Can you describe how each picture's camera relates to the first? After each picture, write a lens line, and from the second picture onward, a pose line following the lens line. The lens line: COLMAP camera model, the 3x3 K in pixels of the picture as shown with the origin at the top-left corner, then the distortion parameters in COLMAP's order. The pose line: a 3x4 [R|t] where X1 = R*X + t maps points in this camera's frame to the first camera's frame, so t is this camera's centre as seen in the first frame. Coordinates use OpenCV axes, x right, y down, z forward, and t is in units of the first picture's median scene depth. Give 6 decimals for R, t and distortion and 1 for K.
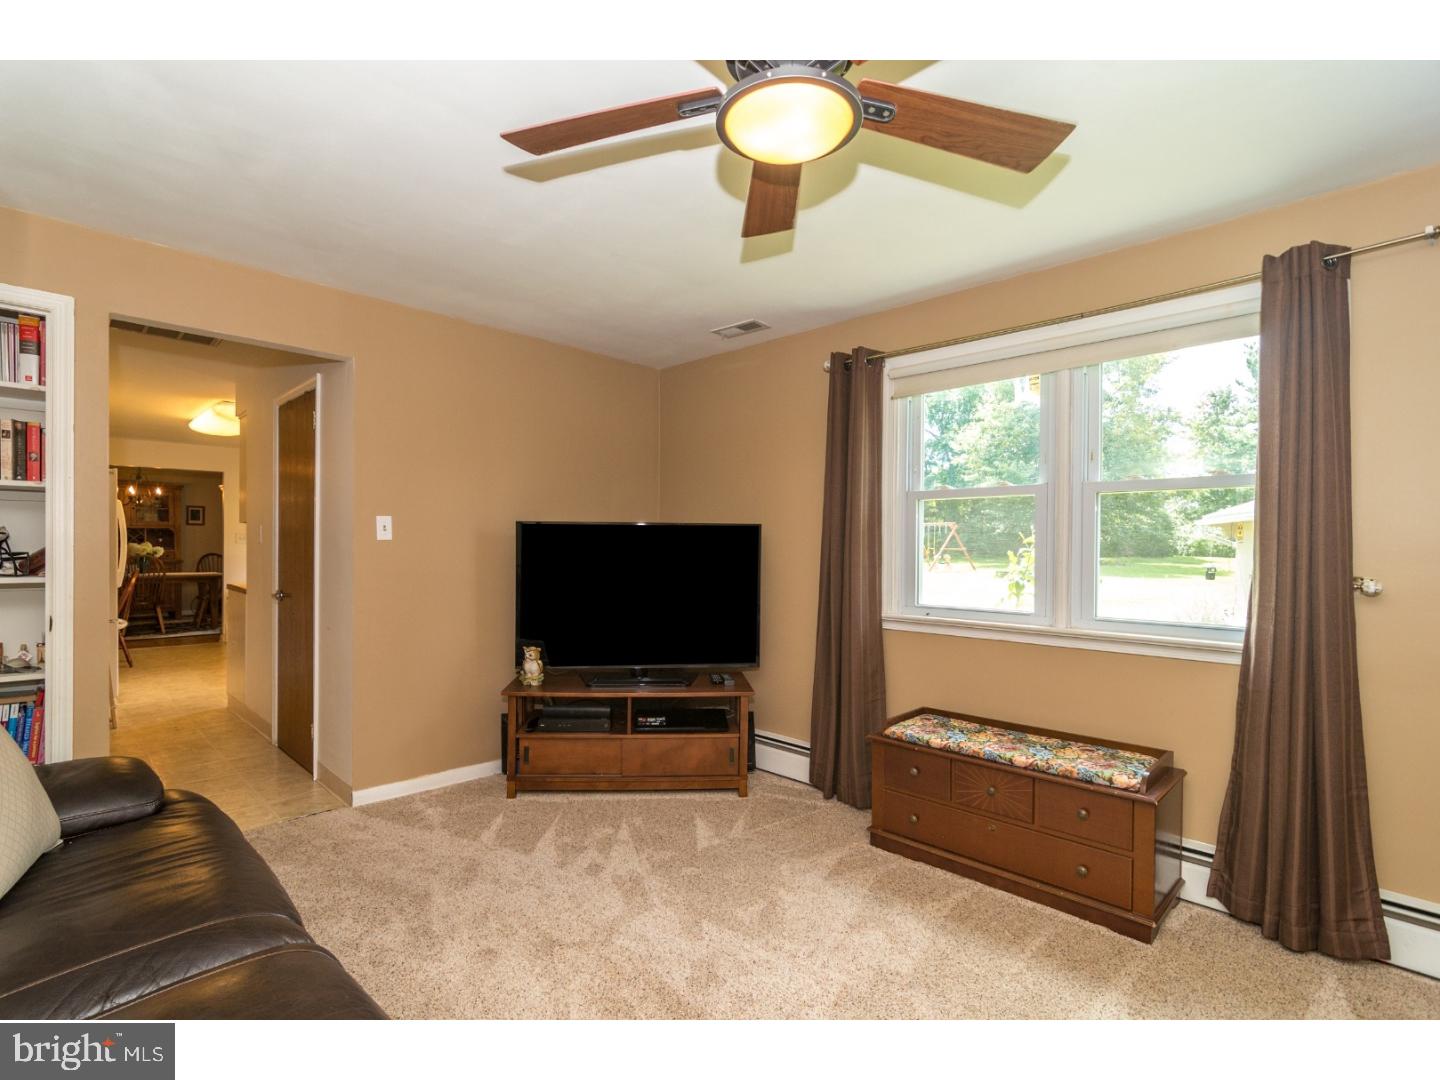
lens RADIAL K [[693.6, 0, 701.9], [0, 693.6, 545.2], [0, 0, 1]] dist [0.001121, 0.000144]
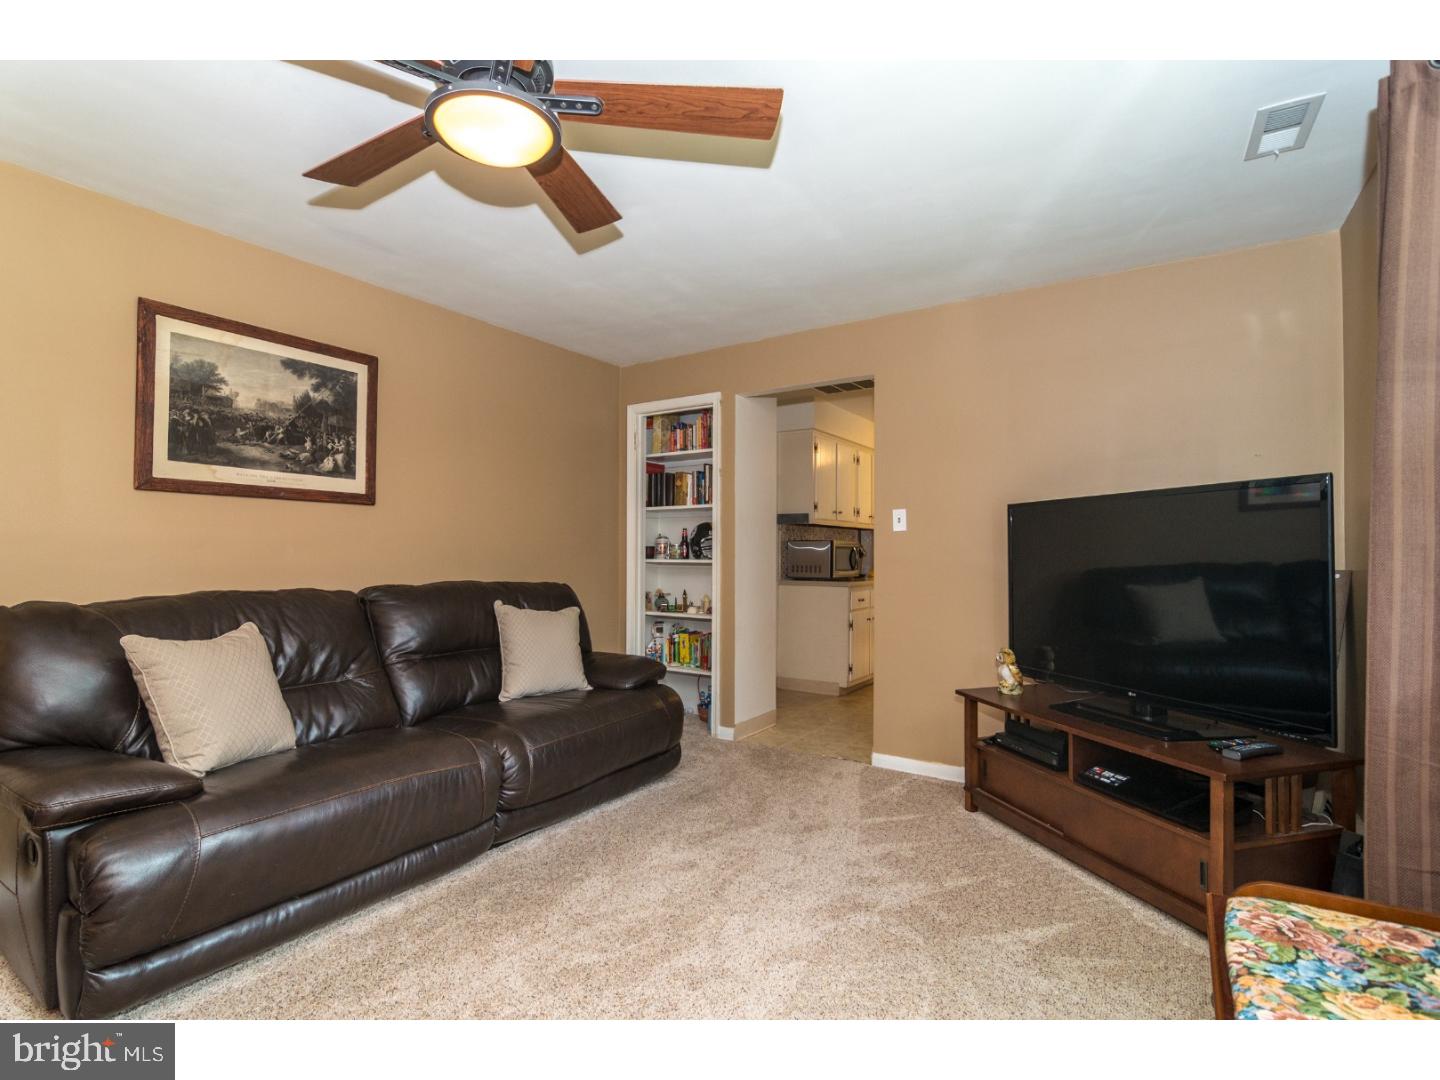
lens RADIAL K [[693.6, 0, 701.9], [0, 693.6, 545.2], [0, 0, 1]] dist [0.001121, 0.000144]
pose [[0.203577, -0.022567, -0.978799, 0.599030], [0.007920, 0.999740, -0.021403, 0.038500], [0.979027, -0.003395, 0.203703, 0.521793]]
